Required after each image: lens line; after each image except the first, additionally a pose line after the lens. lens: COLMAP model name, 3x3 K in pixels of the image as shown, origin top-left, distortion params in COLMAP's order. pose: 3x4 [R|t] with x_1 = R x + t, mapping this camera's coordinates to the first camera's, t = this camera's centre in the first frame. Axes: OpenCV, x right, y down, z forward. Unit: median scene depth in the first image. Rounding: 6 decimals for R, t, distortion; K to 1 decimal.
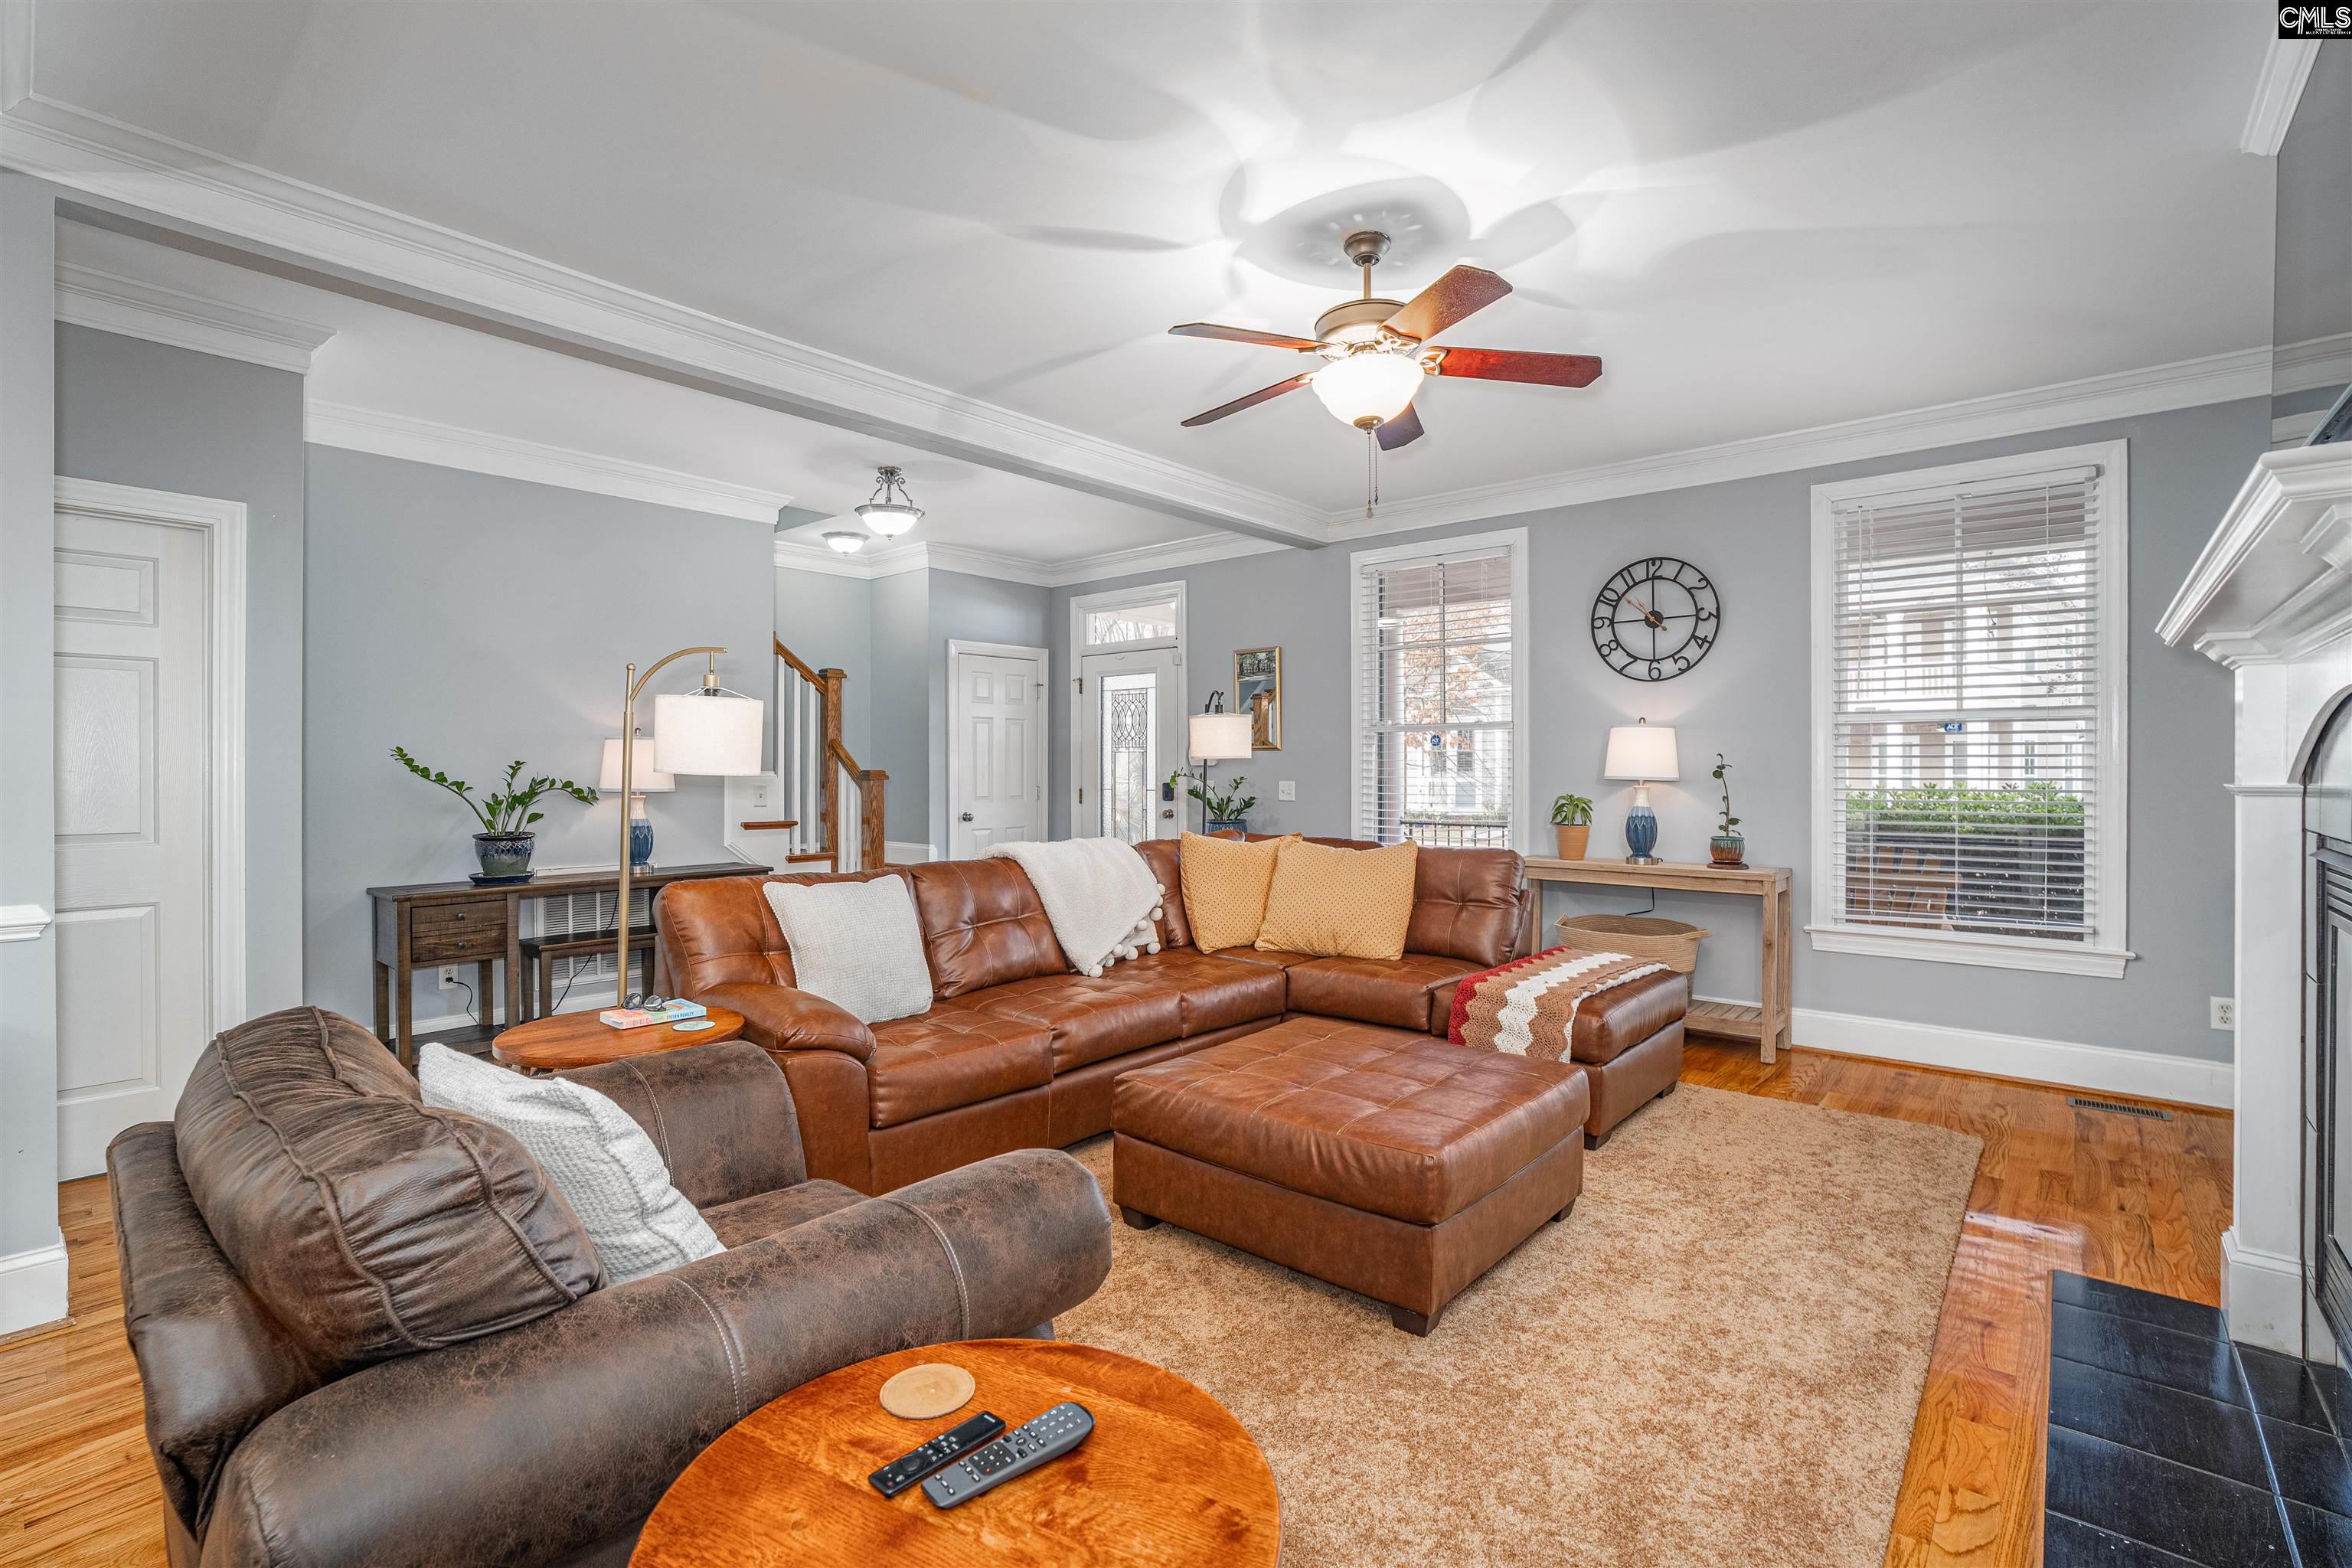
lens RADIAL K [[1063.9, 0, 1160.4], [0, 1063.9, 777.2], [0, 0, 1]] dist [-0.018387, 0.004623]
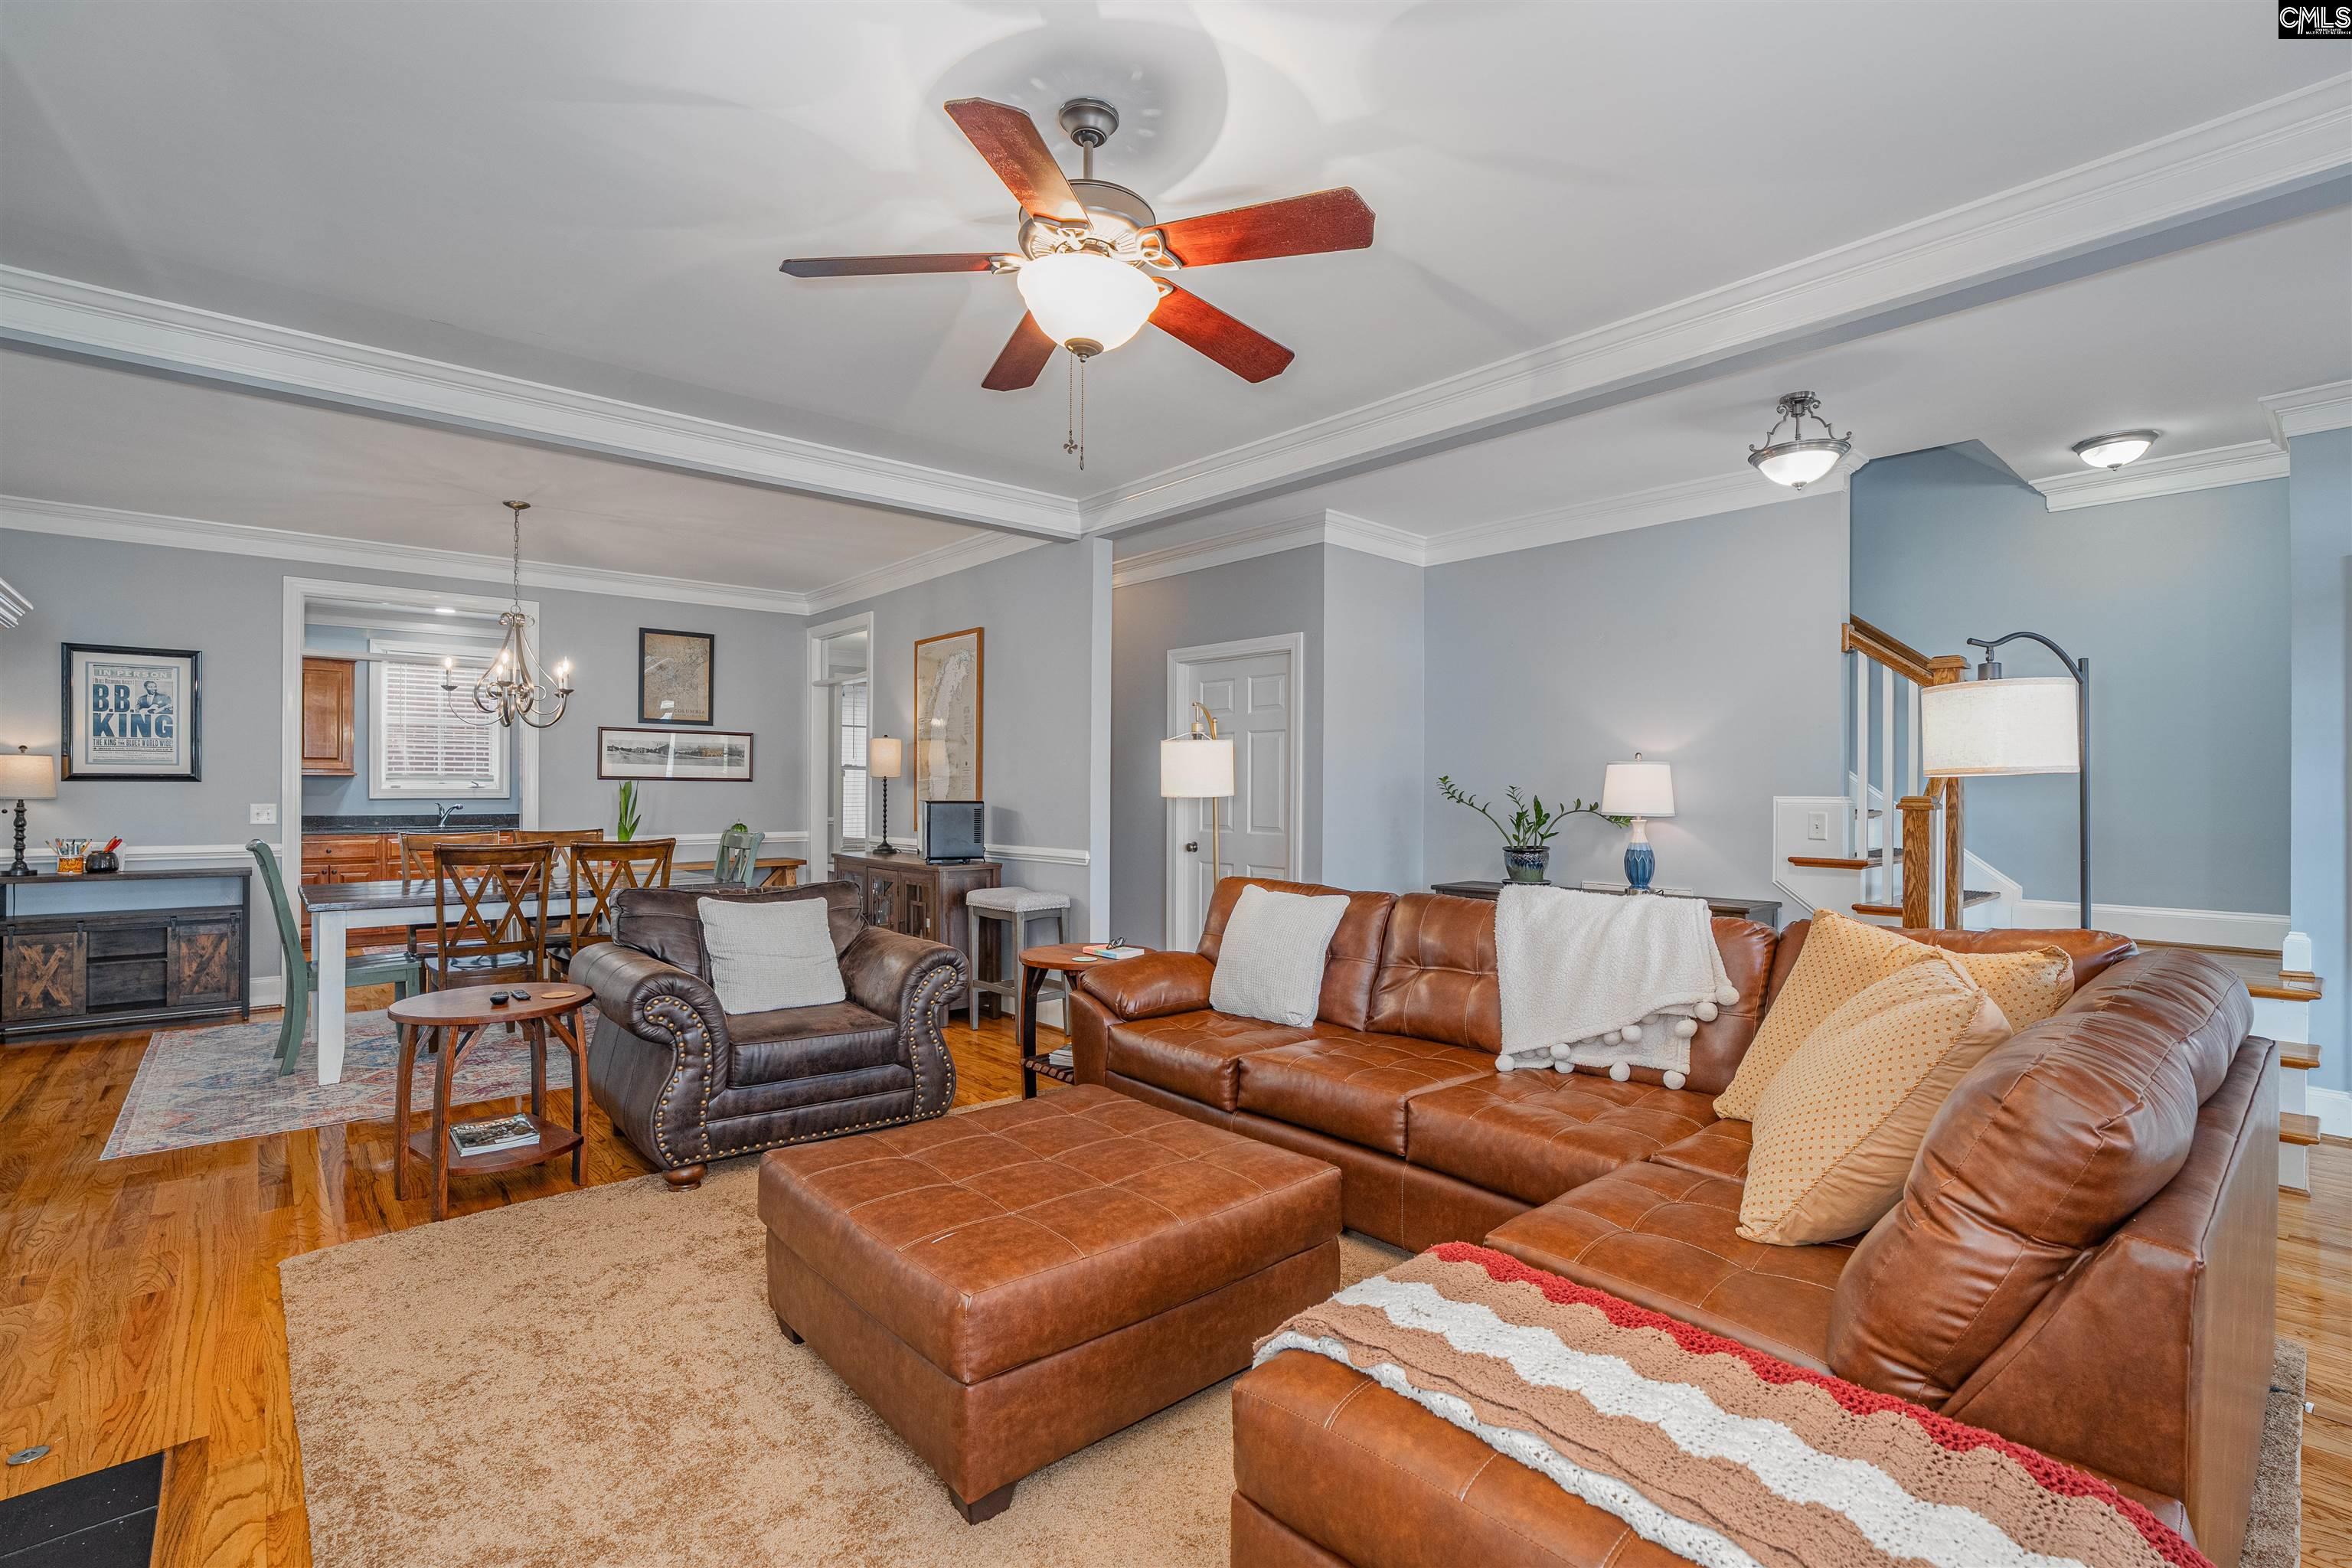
lens RADIAL K [[1063.9, 0, 1166.7], [0, 1063.9, 784.8], [0, 0, 1]] dist [-0.018387, 0.004623]
pose [[-0.123930, -0.005229, -0.992277, 0.656955], [-0.009626, 0.999945, -0.004067, -0.008337], [0.992244, 0.009047, -0.123974, 0.788202]]
